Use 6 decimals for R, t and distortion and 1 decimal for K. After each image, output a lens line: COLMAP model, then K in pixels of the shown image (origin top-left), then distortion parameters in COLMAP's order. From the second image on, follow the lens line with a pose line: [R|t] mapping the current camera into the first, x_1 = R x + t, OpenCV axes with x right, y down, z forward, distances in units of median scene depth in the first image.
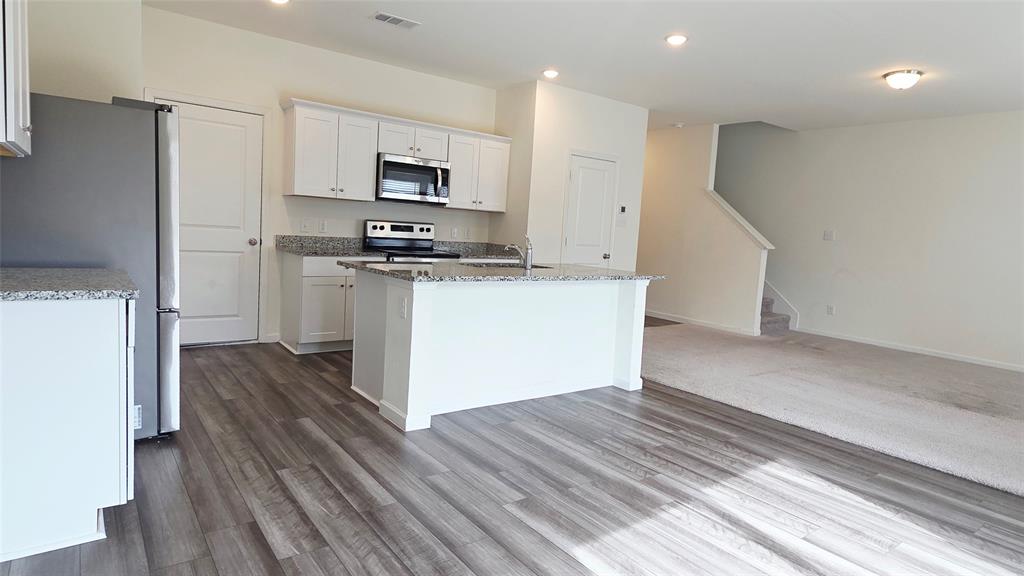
lens RADIAL K [[571.1, 0, 510.7], [0, 571.1, 288.3], [0, 0, 1]] dist [0.009068, 0.002258]
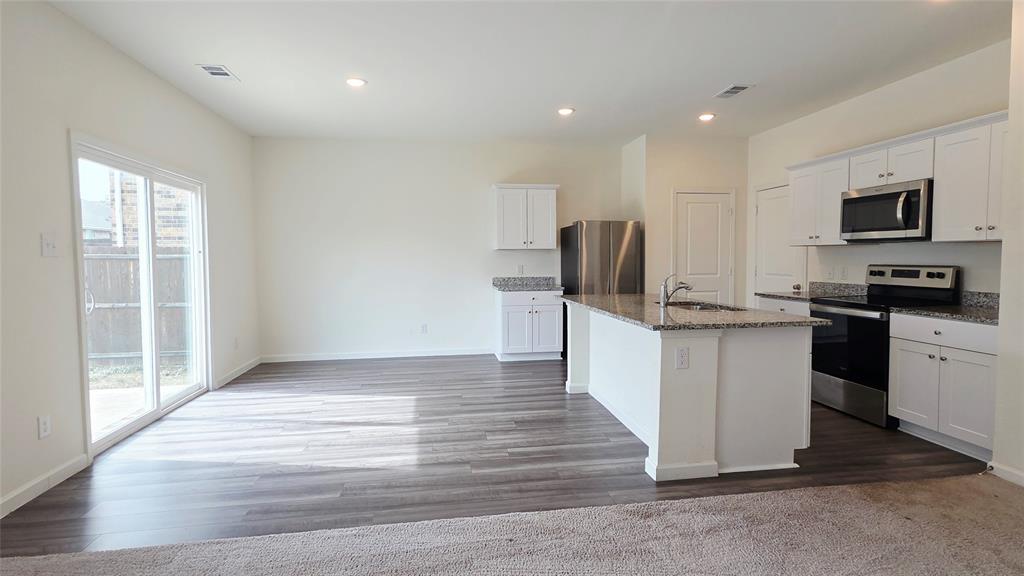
lens RADIAL K [[509.8, 0, 516.6], [0, 509.8, 283.8], [0, 0, 1]] dist [0.000100, -0.000383]
pose [[-0.462562, -0.016160, -0.886439, 1.252479], [-0.121699, 0.991527, 0.045430, -0.107937], [0.878194, 0.128893, -0.460610, 1.588993]]
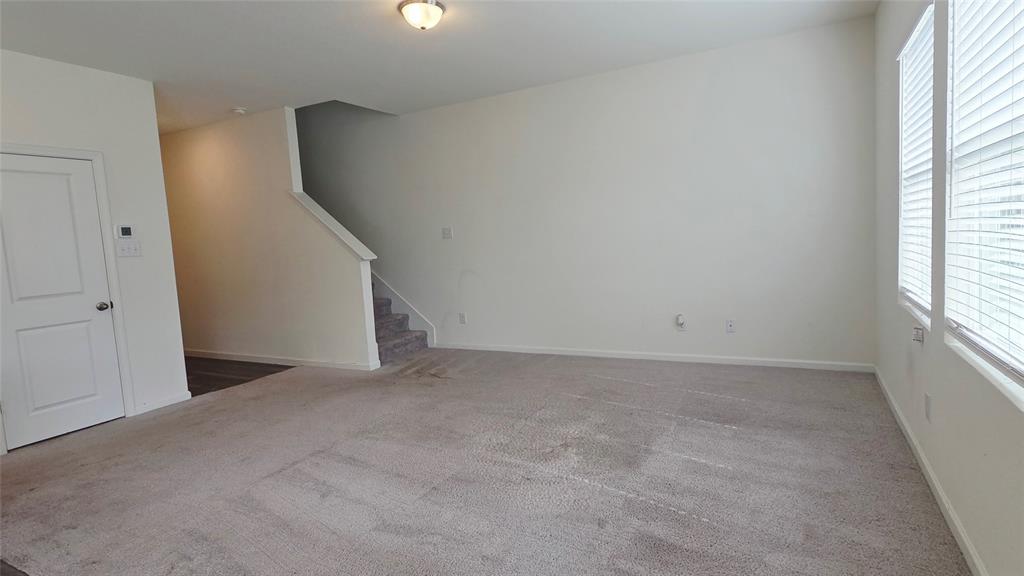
lens RADIAL K [[509.8, 0, 515.2], [0, 509.8, 285.4], [0, 0, 1]] dist [0.000100, -0.000383]
pose [[0.901865, -0.157316, 0.402358, 0.321470], [0.161647, 0.986571, 0.023412, -0.015842], [-0.400638, 0.043926, 0.915183, 0.257463]]
